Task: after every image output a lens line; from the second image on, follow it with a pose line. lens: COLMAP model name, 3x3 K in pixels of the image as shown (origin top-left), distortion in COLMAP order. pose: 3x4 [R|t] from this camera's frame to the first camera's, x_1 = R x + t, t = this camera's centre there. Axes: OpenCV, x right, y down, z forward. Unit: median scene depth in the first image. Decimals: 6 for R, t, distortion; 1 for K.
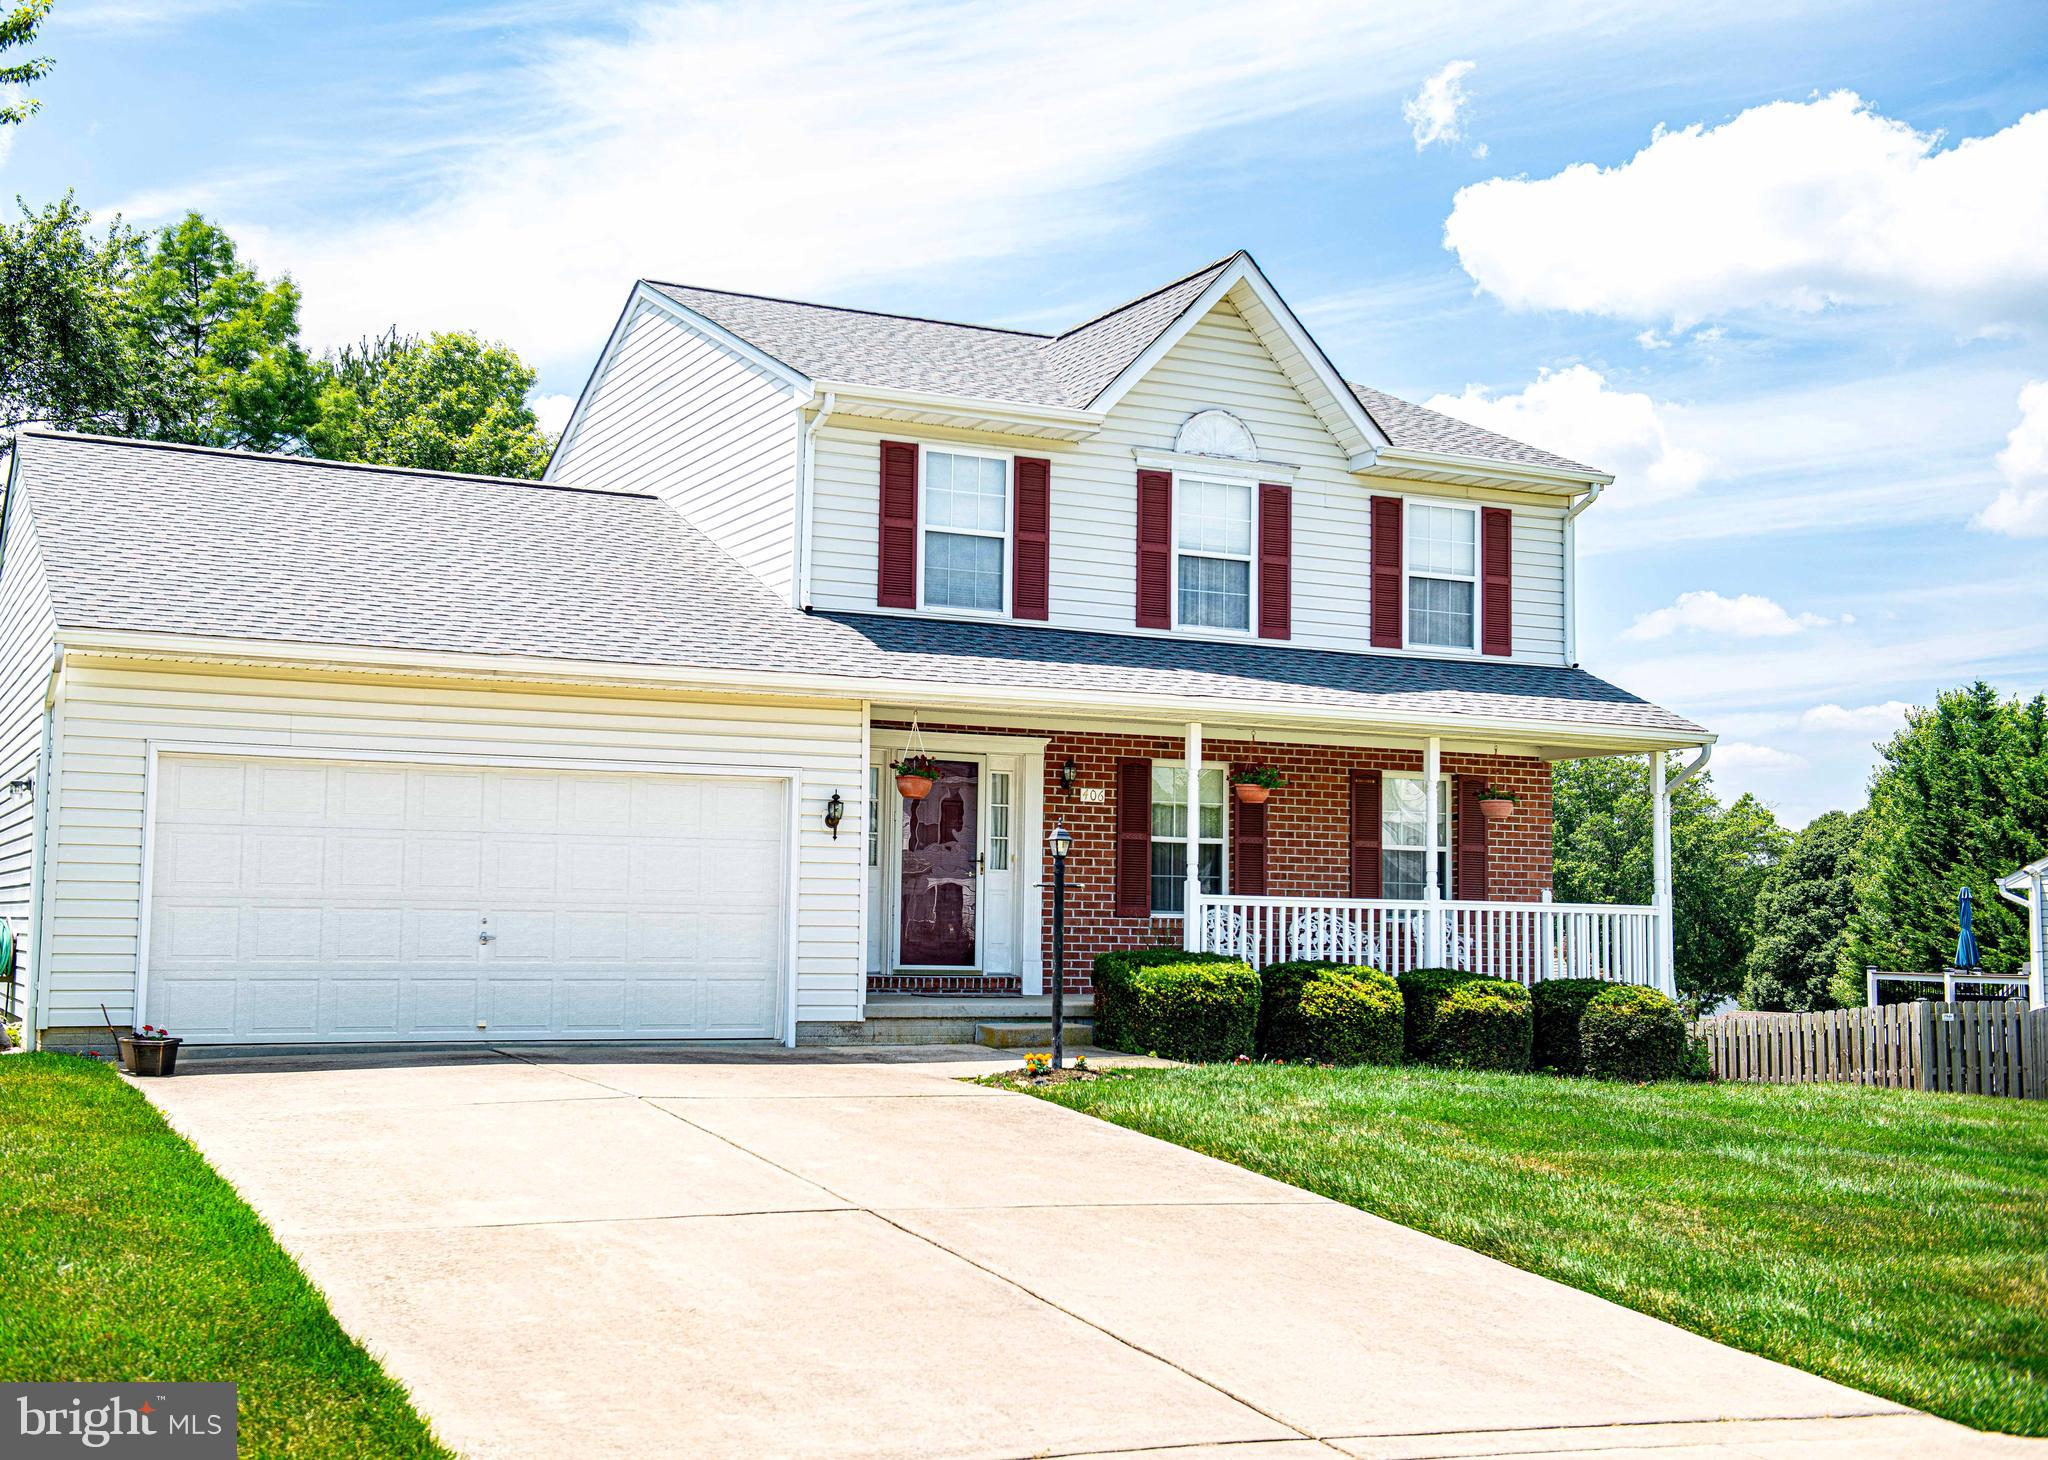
lens RADIAL K [[2395.8, 0, 959.9], [0, 2395.8, 711.4], [0, 0, 1]] dist [0.087654, 0.000000]
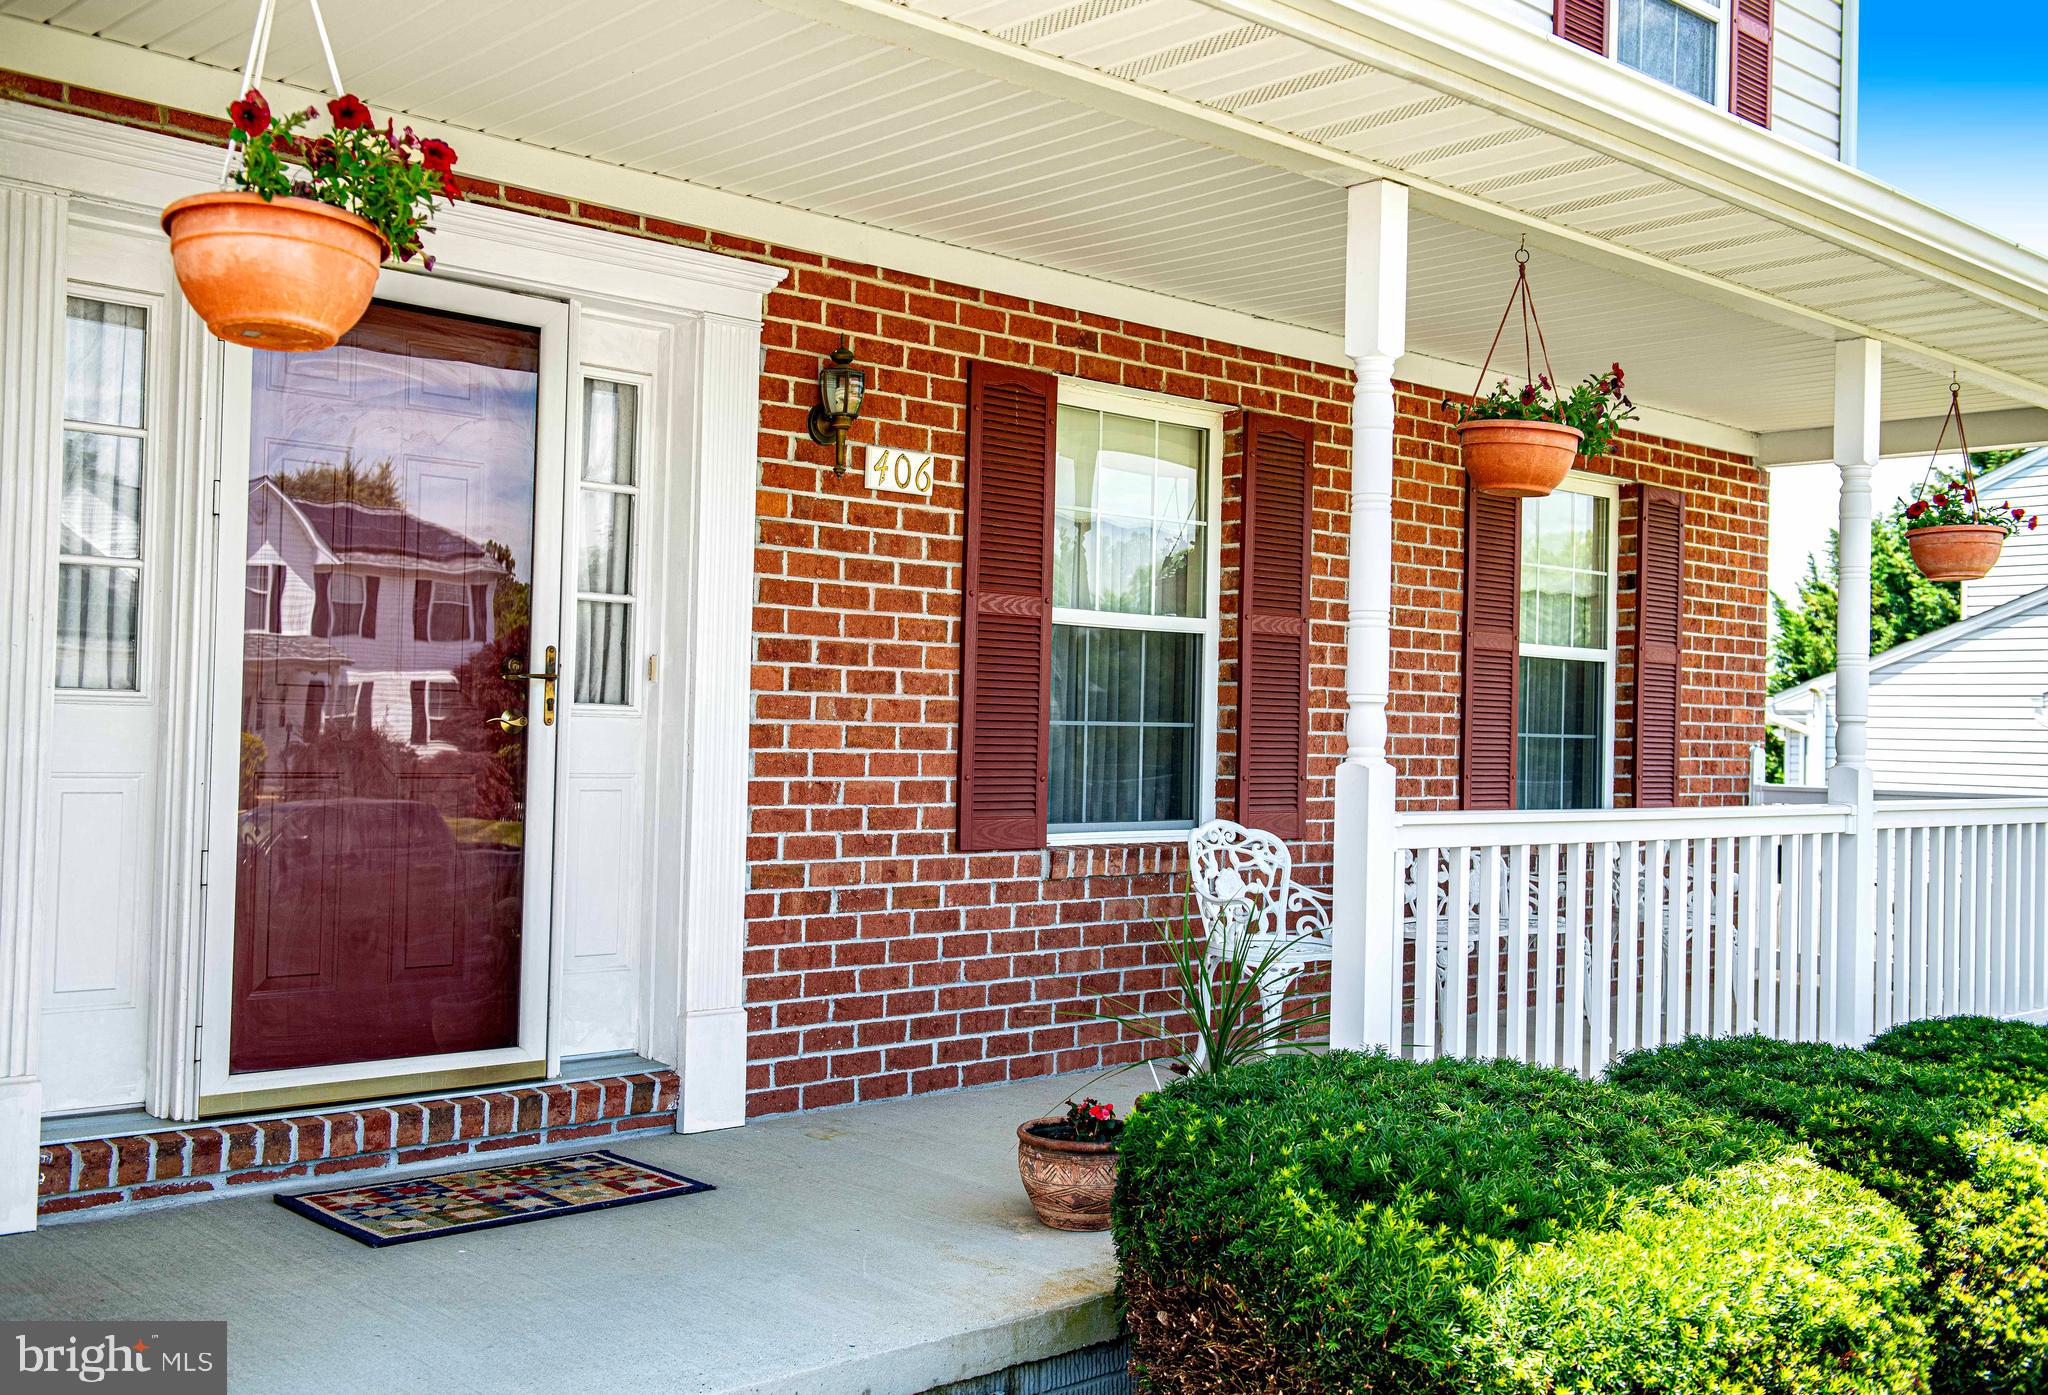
lens RADIAL K [[2042.9, 0, 1021.3], [0, 2042.9, 697.5], [0, 0, 1]] dist [0.029455, 0.000000]
pose [[0.952778, 0.010989, 0.303469, -0.010912], [-0.036273, 0.996309, 0.077804, 0.043502], [-0.301494, -0.085137, 0.949659, 0.742551]]
